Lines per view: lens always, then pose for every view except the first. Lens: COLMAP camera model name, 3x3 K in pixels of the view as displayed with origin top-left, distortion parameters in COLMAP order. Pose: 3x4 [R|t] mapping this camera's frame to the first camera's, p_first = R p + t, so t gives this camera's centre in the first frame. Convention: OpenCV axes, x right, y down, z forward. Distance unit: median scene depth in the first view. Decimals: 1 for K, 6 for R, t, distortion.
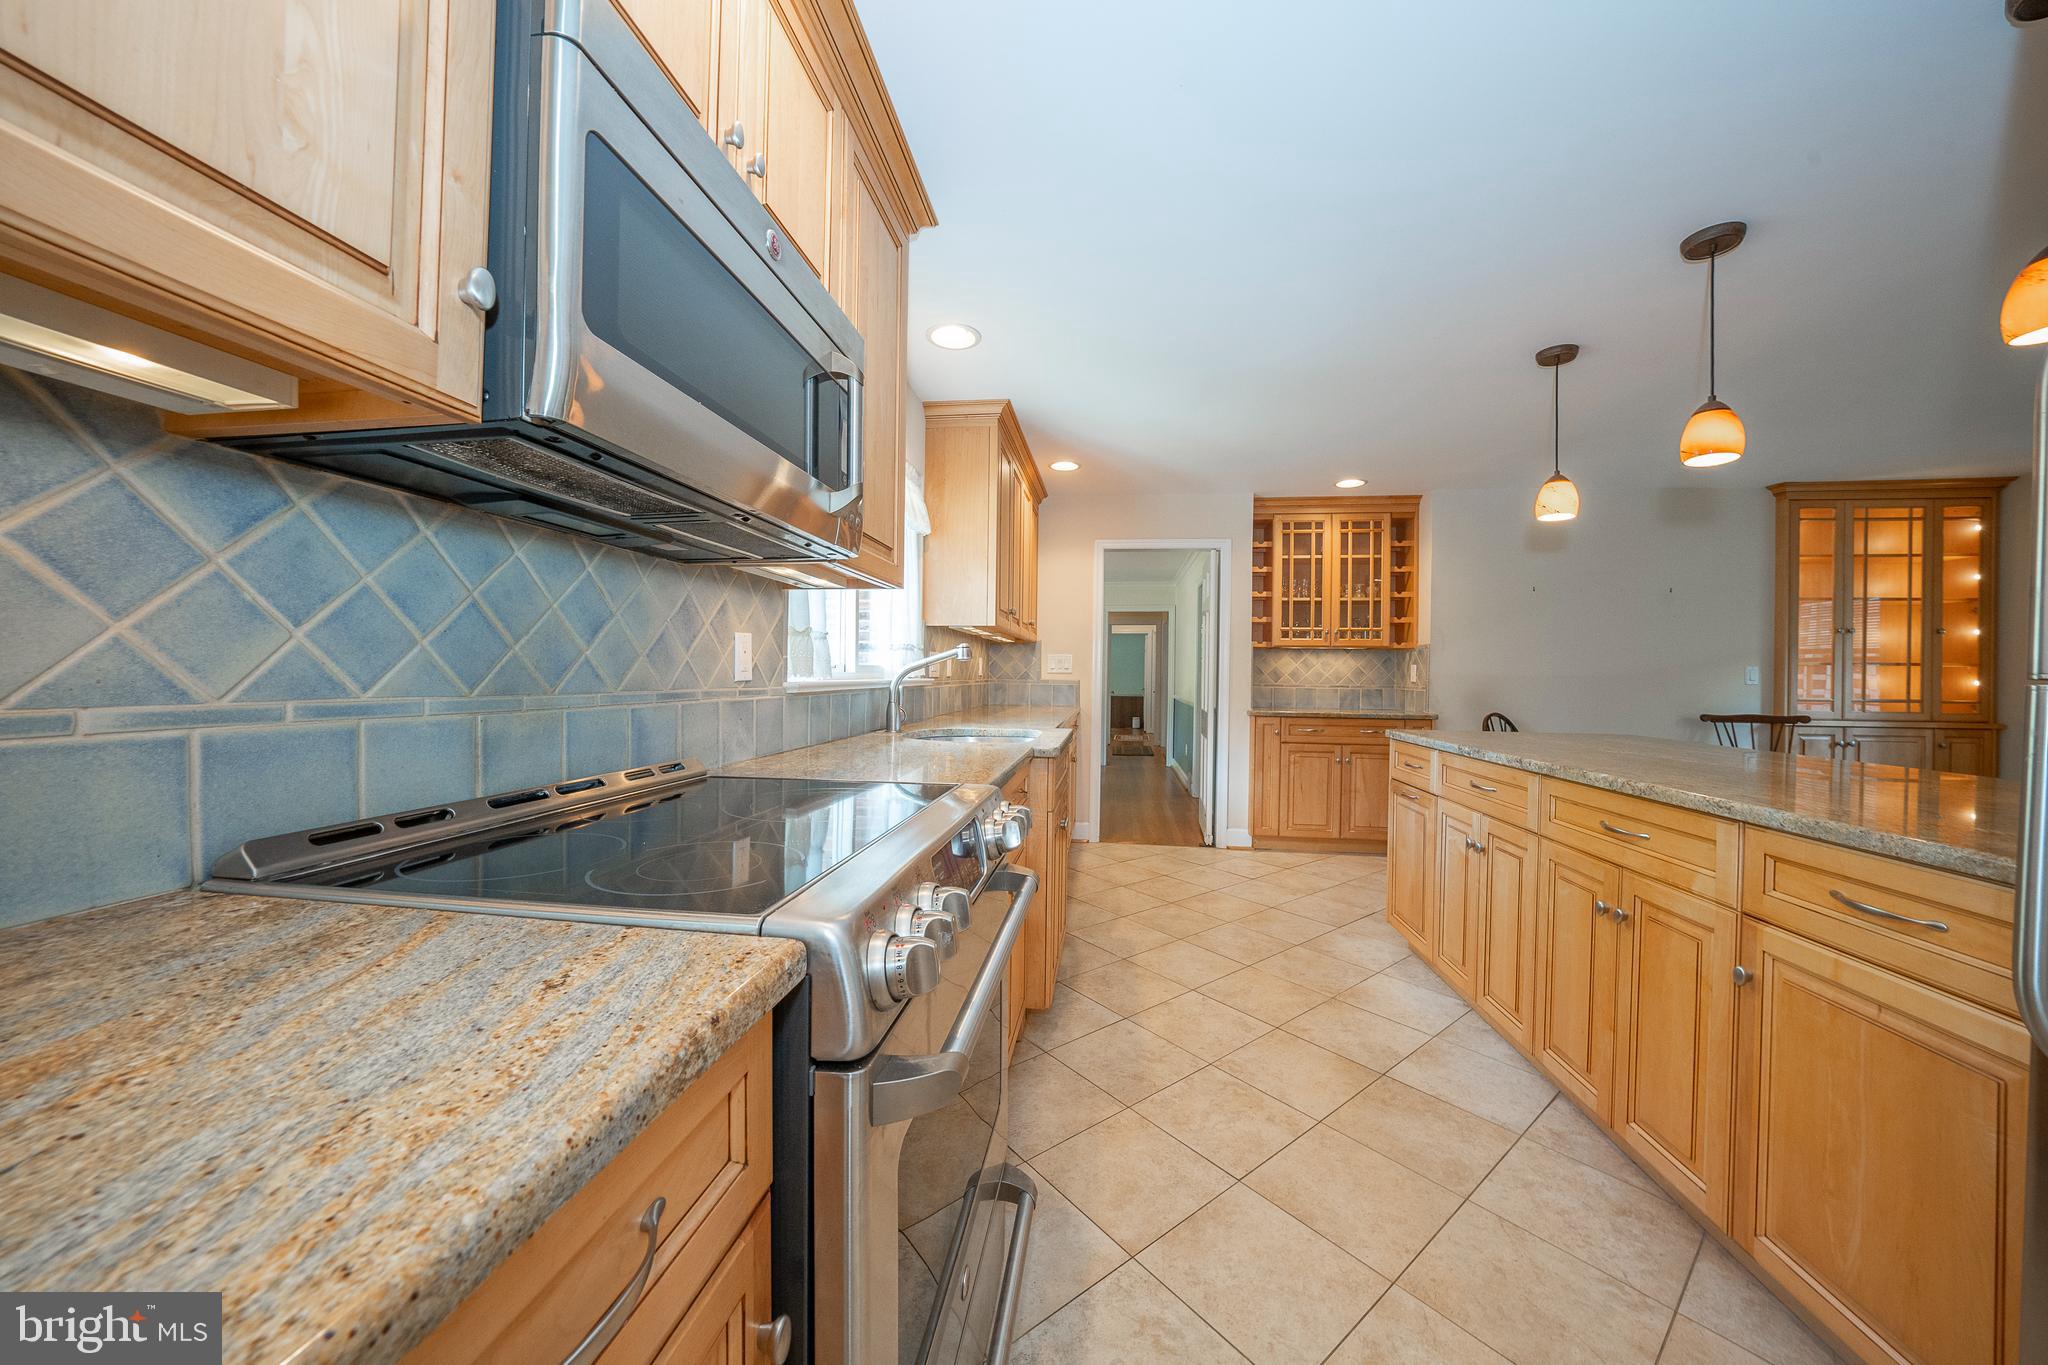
lens RADIAL K [[700.0, 0, 1026.8], [0, 700.0, 675.6], [0, 0, 1]] dist [-0.028680, 0.007177]
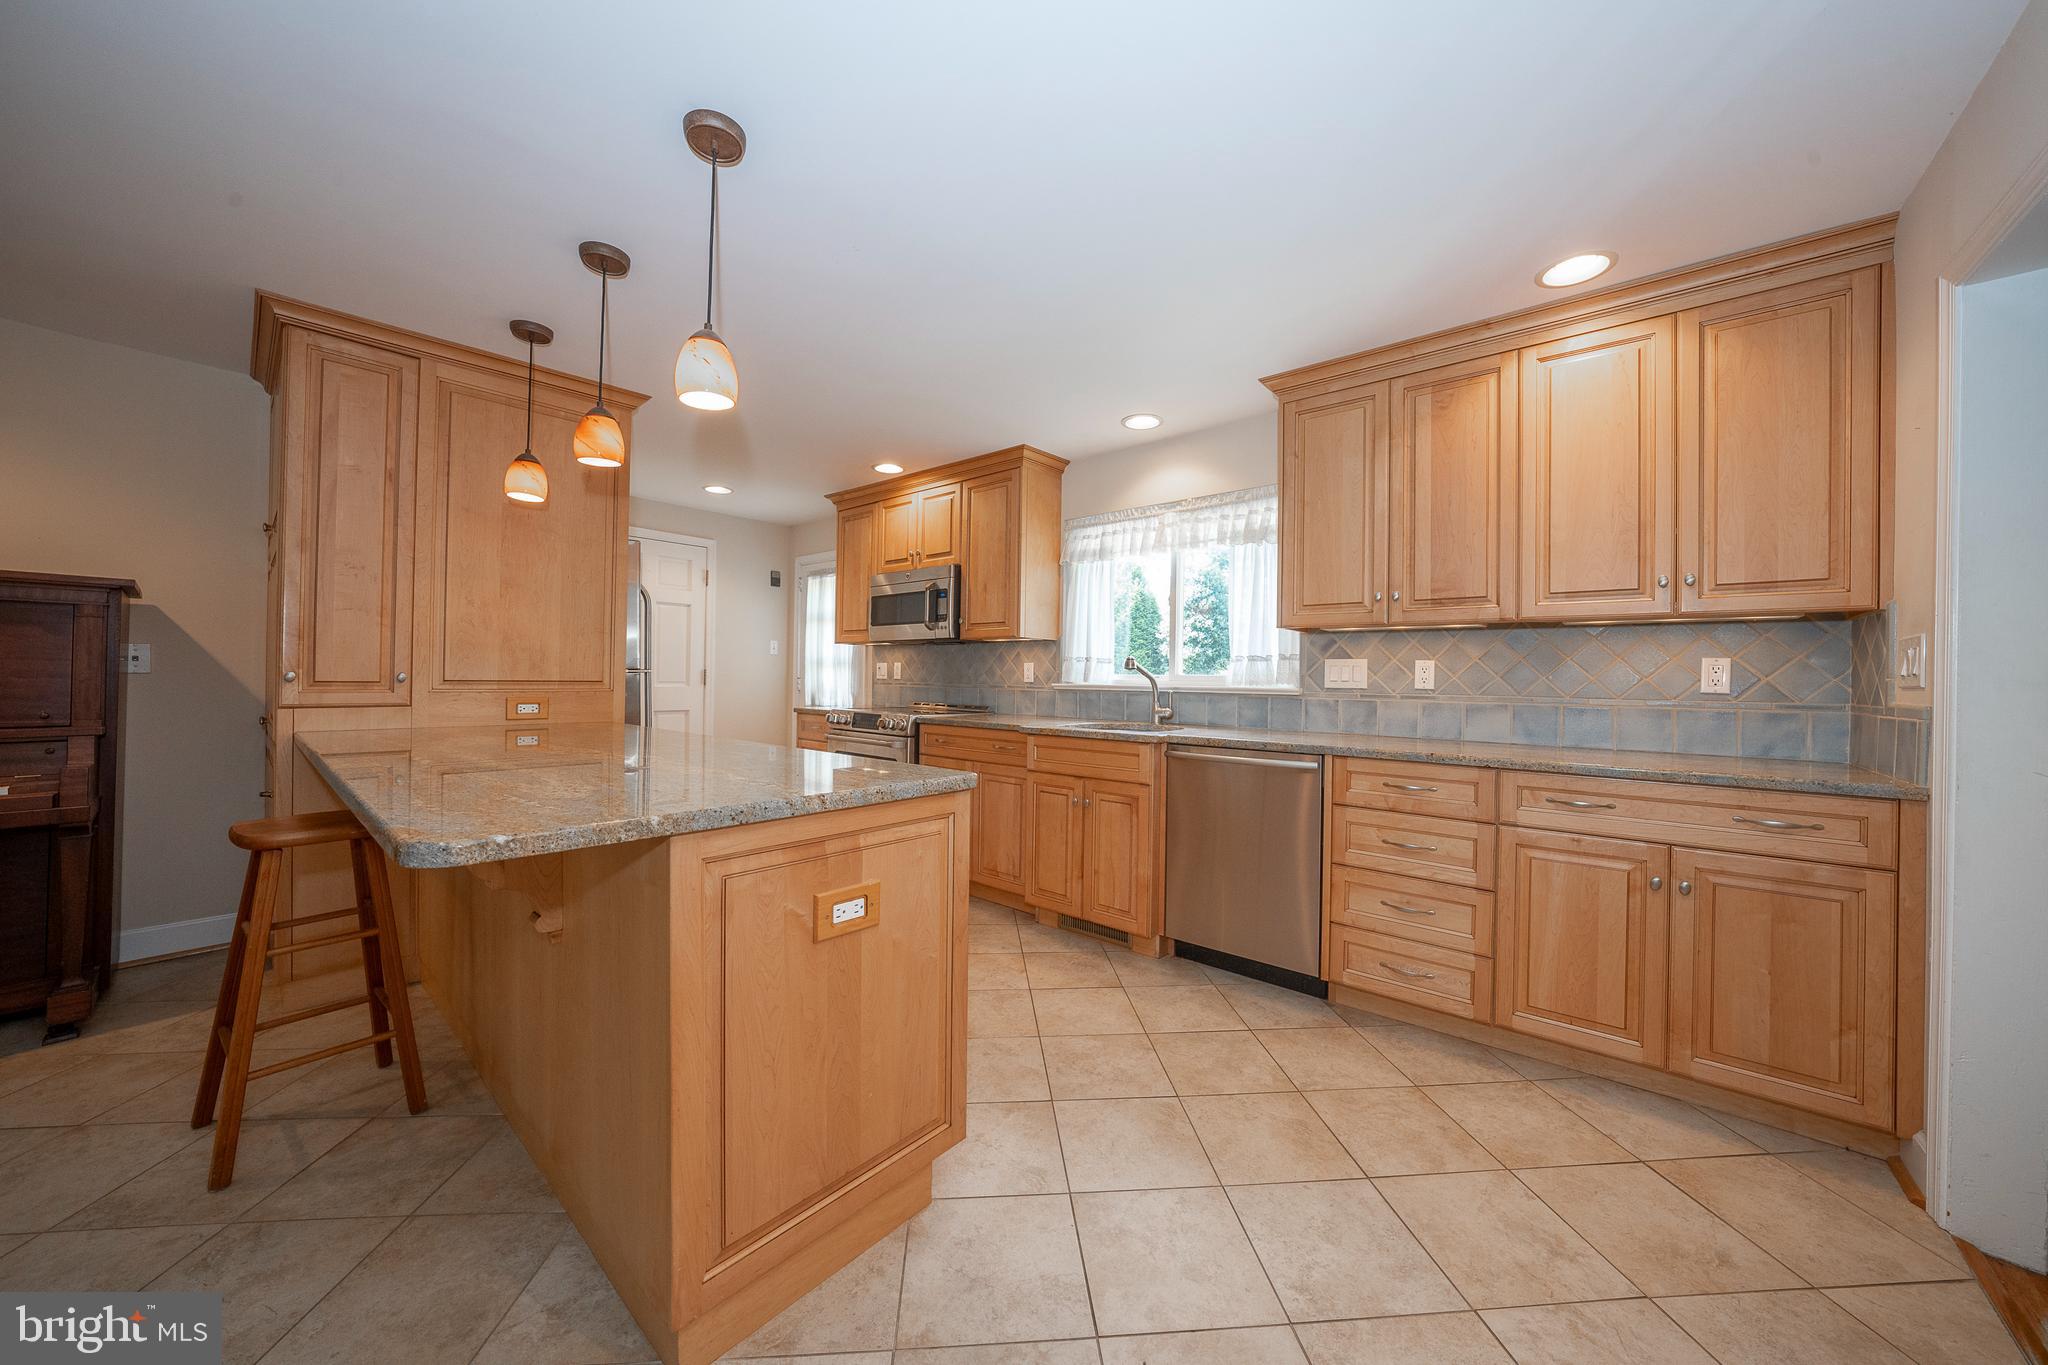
lens RADIAL K [[700.0, 0, 1026.8], [0, 700.0, 675.6], [0, 0, 1]] dist [-0.028680, 0.007177]
pose [[-0.544706, -0.022410, -0.838328, 0.579484], [-0.024267, 0.999645, -0.010955, 0.004003], [0.838276, 0.014376, -0.545057, 0.811633]]
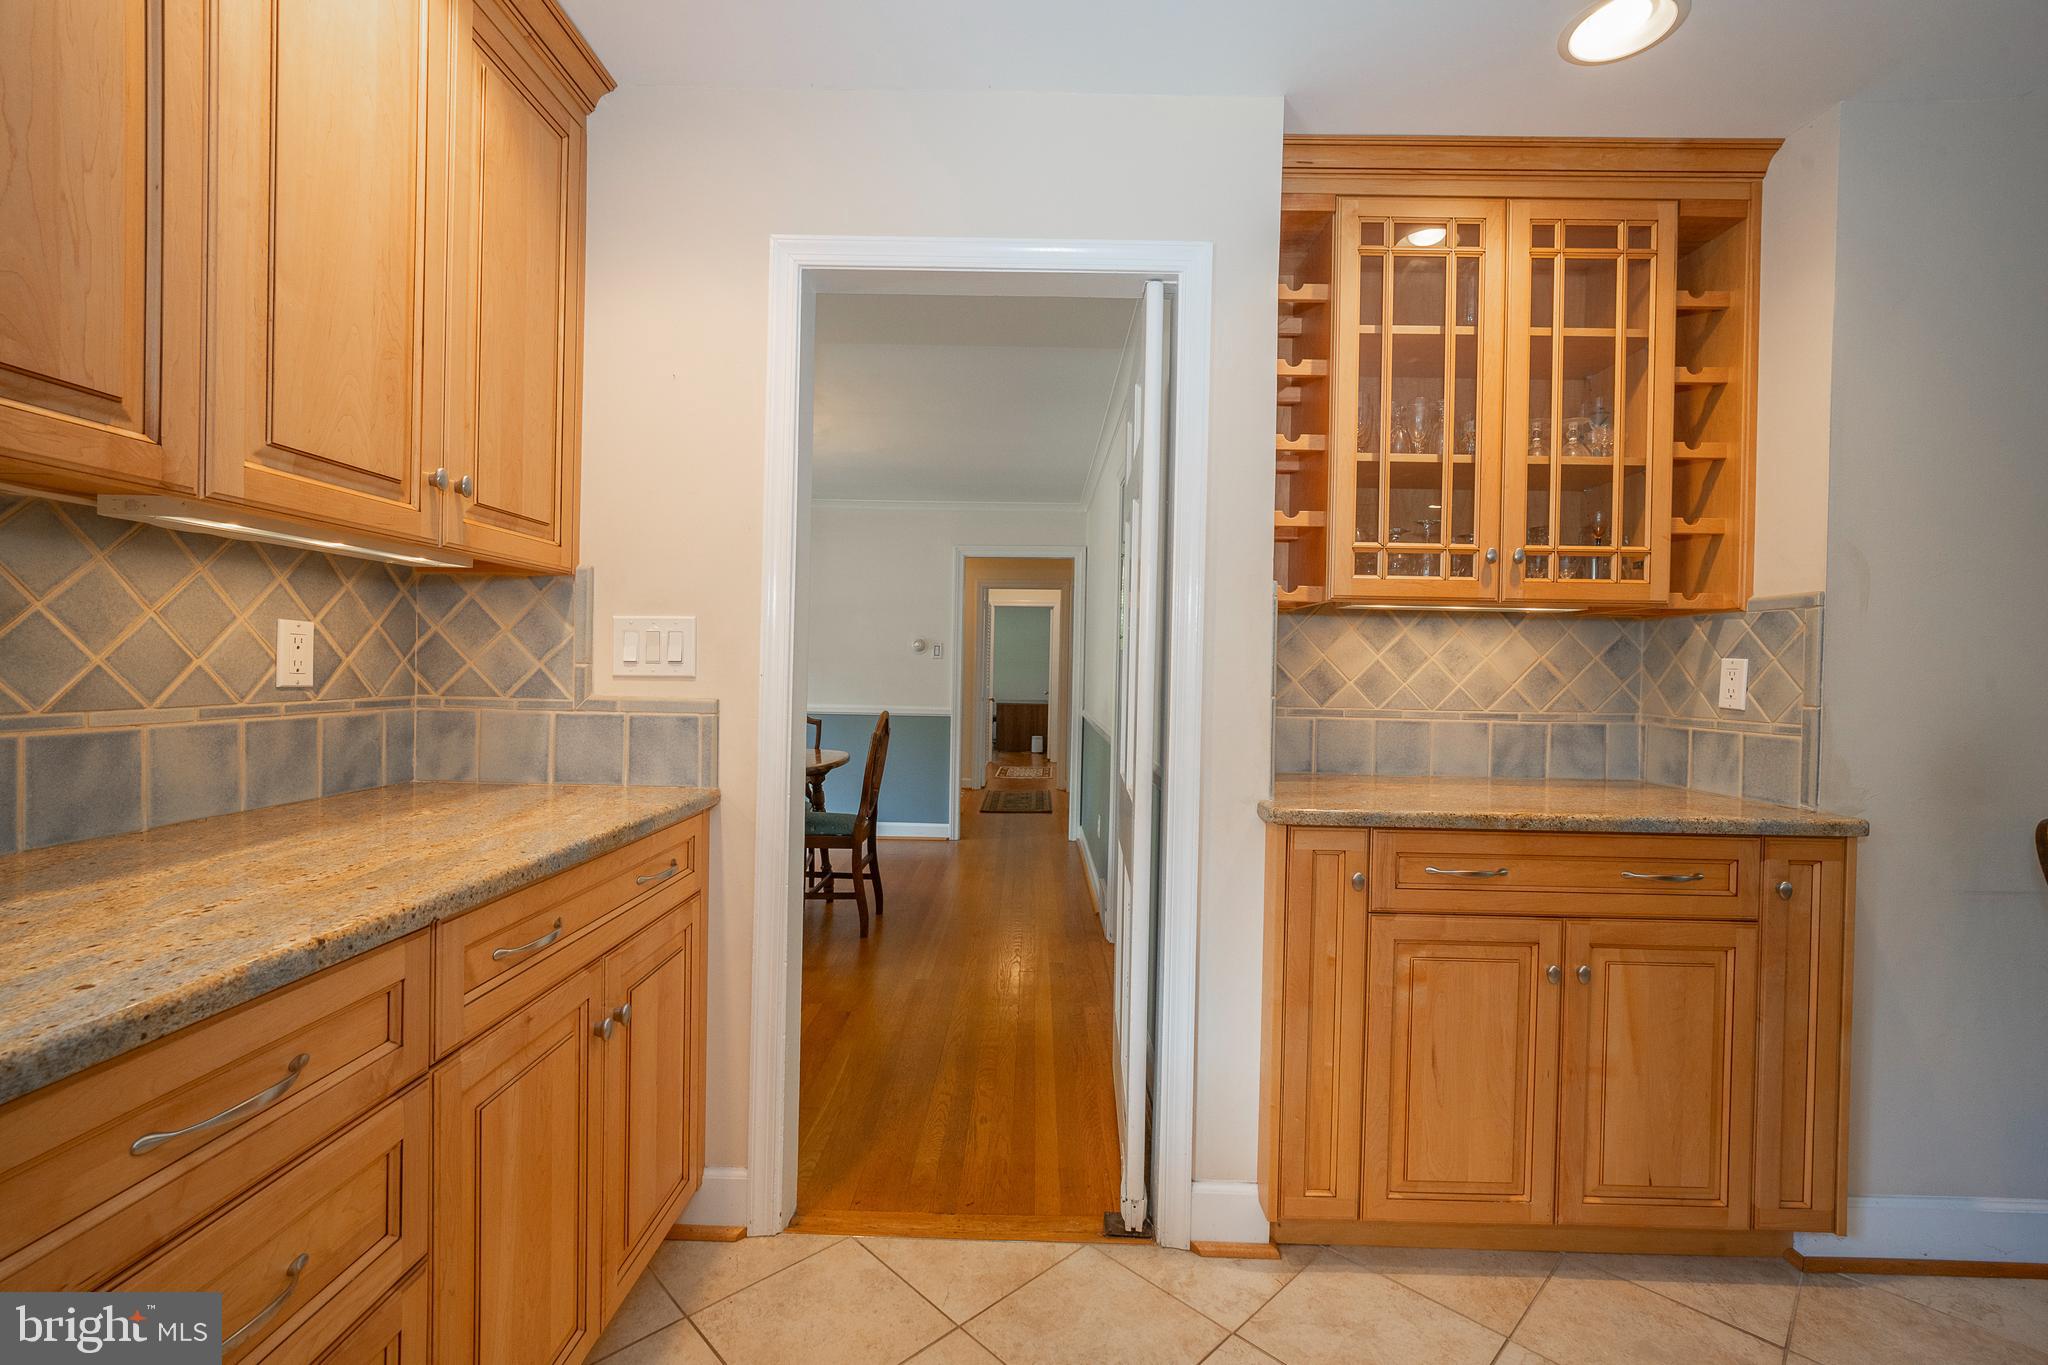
lens RADIAL K [[891.7, 0, 1024.0], [0, 891.7, 682.5], [0, 0, 1]] dist [-0.026004, 0.000007]
pose [[0.993177, 0.003925, 0.116552, 0.162217], [-0.005797, 0.999860, 0.015723, -0.008437], [-0.116474, -0.016292, 0.993060, 0.606193]]
